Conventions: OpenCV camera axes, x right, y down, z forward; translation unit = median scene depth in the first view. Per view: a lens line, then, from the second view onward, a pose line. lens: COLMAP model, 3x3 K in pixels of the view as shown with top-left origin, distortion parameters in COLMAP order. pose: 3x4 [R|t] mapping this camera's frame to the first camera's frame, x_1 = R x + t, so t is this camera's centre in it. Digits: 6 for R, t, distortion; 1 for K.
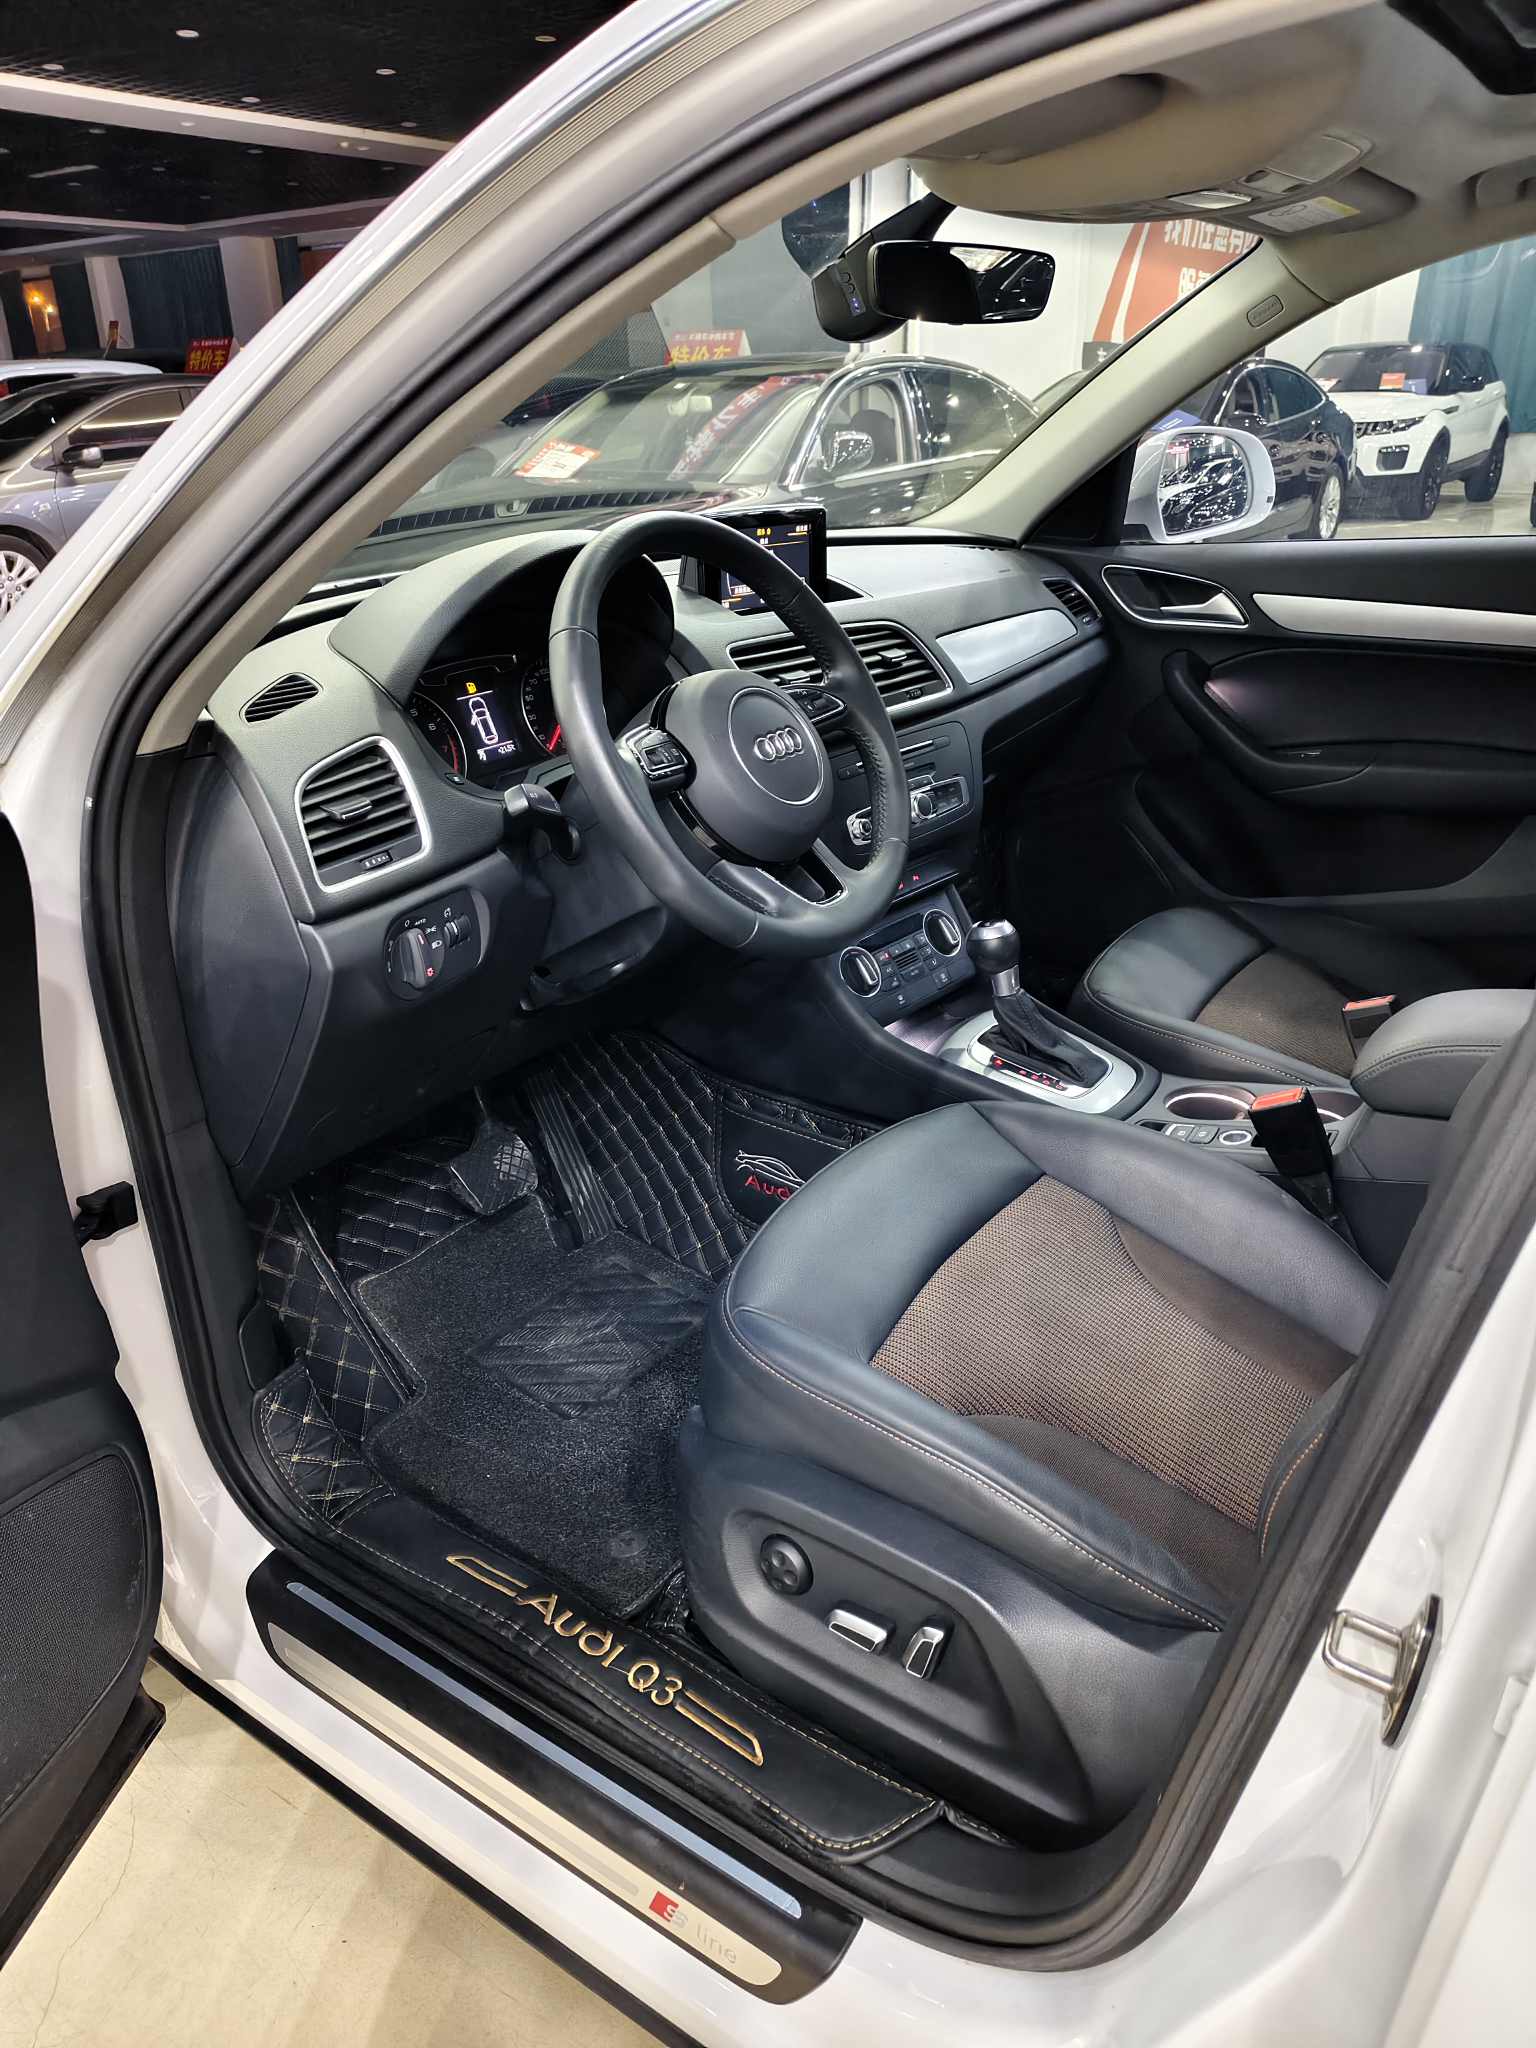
lens RADIAL K [[1399.6, 0, 768.0], [0, 1399.6, 1024.0], [0, 0, 1]] dist [0.002073, 0.002228]
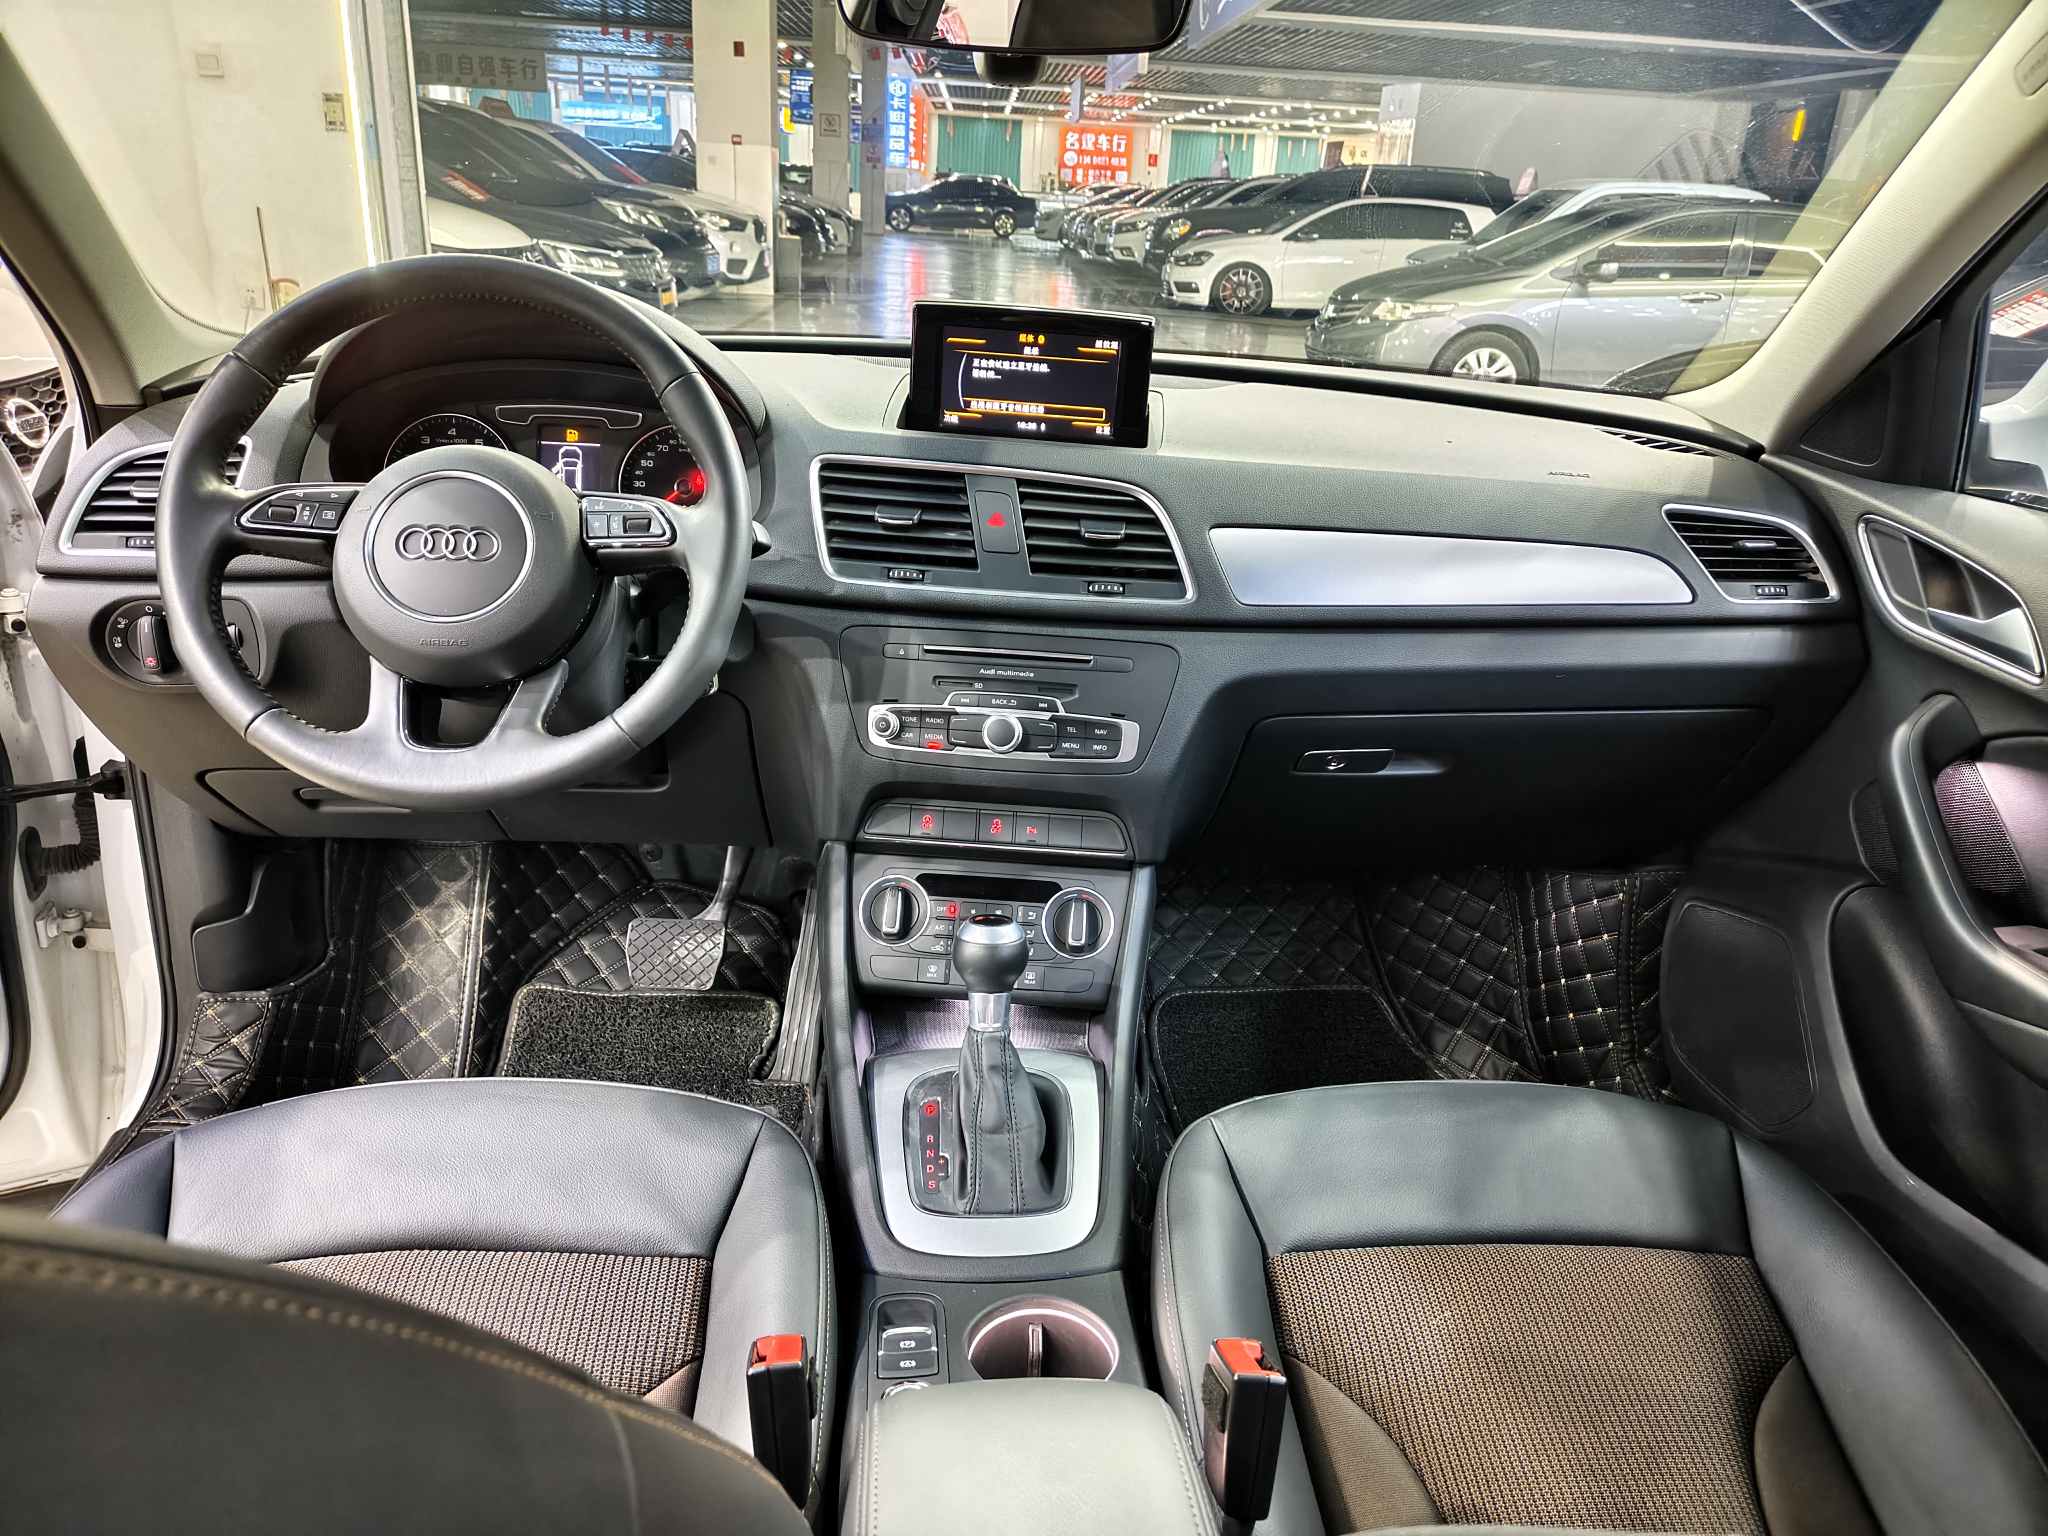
lens RADIAL K [[1399.6, 0, 1024.0], [0, 1399.6, 768.0], [0, 0, 1]] dist [0.002073, 0.002228]
pose [[0.624538, 0.346588, -0.699878, 0.086576], [-0.381272, 0.917397, 0.114078, -0.031164], [0.681604, 0.195598, 0.705094, 0.070569]]
